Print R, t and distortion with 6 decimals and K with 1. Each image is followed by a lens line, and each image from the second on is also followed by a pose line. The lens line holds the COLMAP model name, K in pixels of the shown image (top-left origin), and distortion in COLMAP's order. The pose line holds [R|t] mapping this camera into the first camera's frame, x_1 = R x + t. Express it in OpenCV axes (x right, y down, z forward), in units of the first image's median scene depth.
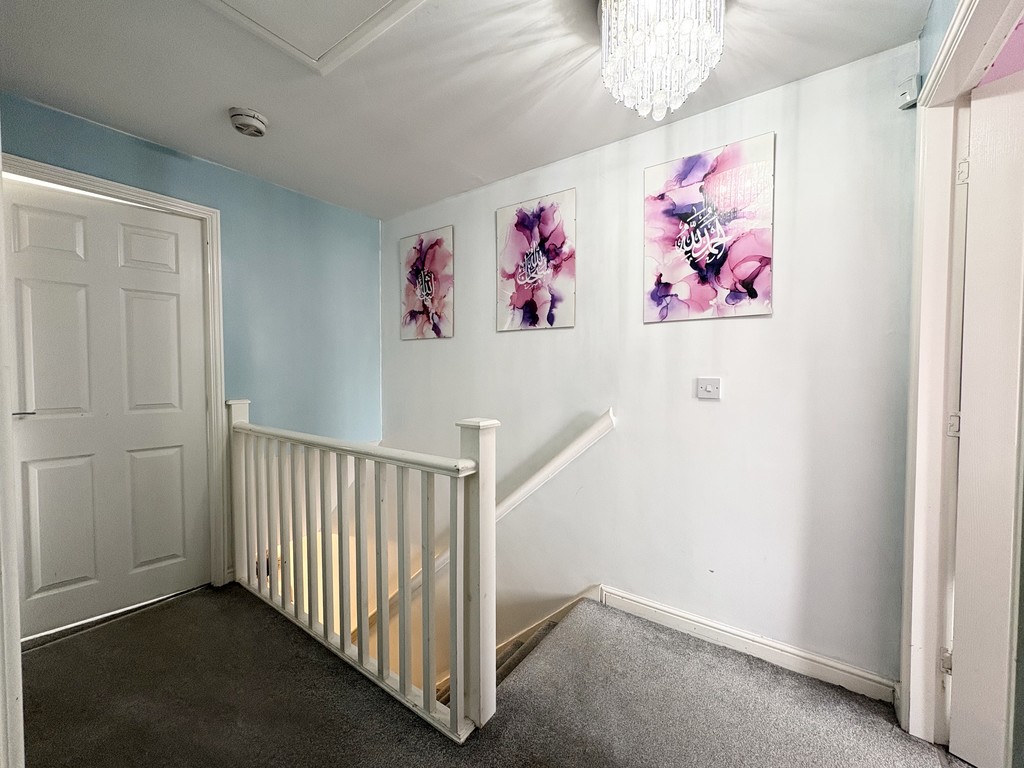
lens RADIAL K [[406.0, 0, 512.6], [0, 406.0, 382.2], [0, 0, 1]] dist [-0.004212, -0.000162]
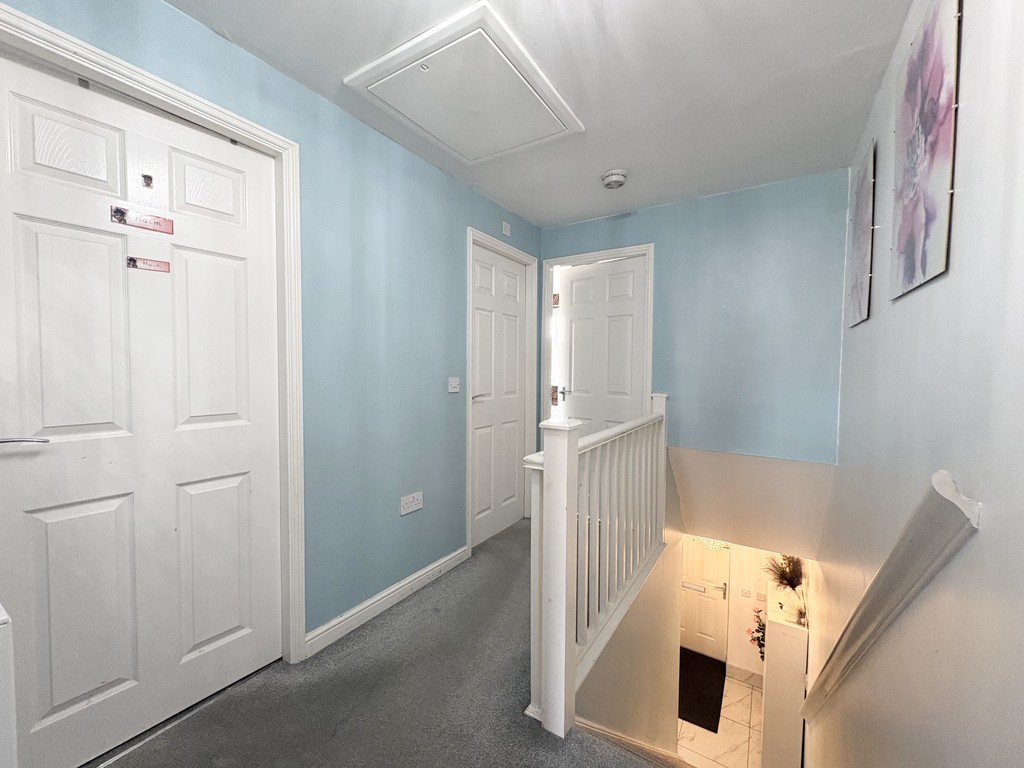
lens RADIAL K [[406.0, 0, 513.2], [0, 406.0, 381.8], [0, 0, 1]] dist [-0.004212, -0.000162]
pose [[0.051873, 0.037211, -0.997960, 0.566579], [-0.040112, 0.998577, 0.035149, -0.018728], [0.997848, 0.038207, 0.053292, 0.540988]]
